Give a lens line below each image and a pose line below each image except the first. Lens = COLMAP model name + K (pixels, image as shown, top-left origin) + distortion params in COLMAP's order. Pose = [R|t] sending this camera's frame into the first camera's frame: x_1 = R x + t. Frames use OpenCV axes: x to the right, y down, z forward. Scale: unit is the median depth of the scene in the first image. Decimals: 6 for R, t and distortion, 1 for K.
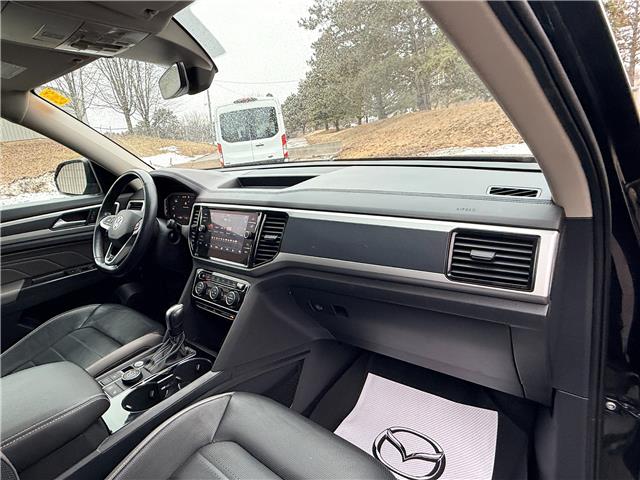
lens RADIAL K [[376.8, 0, 287.8], [0, 376.8, 246.5], [0, 0, 1]] dist [-0.004895, -0.002525]
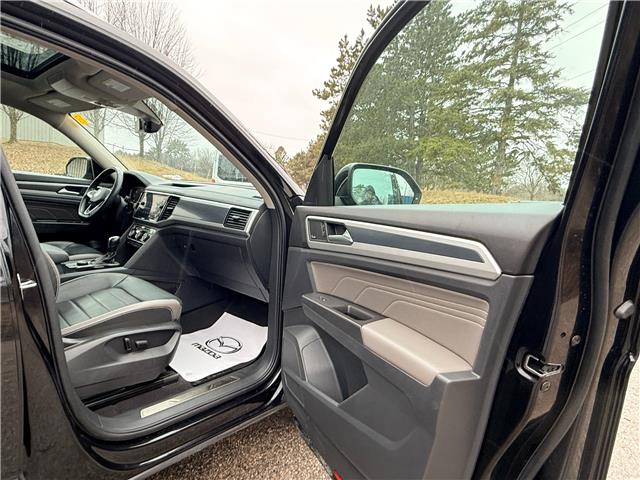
lens RADIAL K [[376.8, 0, 287.8], [0, 376.8, 246.5], [0, 0, 1]] dist [-0.004895, -0.002525]
pose [[0.981007, 0.193241, 0.016813, 0.373222], [-0.189304, 0.972700, -0.134235, 0.209572], [-0.042294, 0.128502, 0.990807, -0.633614]]
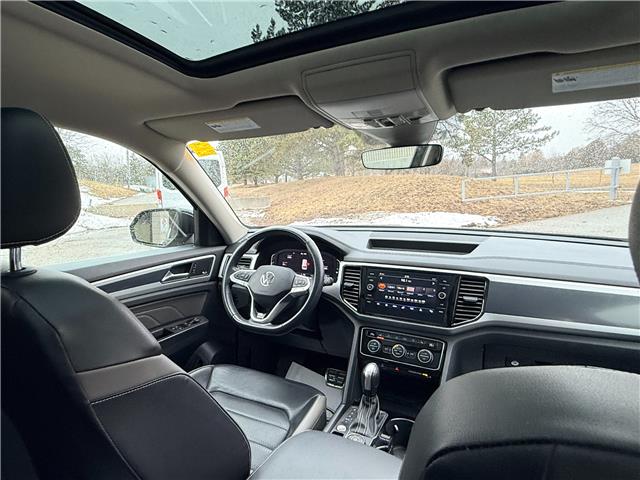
lens RADIAL K [[374.4, 0, 290.5], [0, 374.4, 239.7], [0, 0, 1]] dist [-0.002474, -0.001294]
pose [[0.967426, 0.052252, 0.247705, -0.552021], [-0.013830, 0.987914, -0.154383, -0.012235], [-0.252778, 0.145928, 0.956456, 0.030790]]
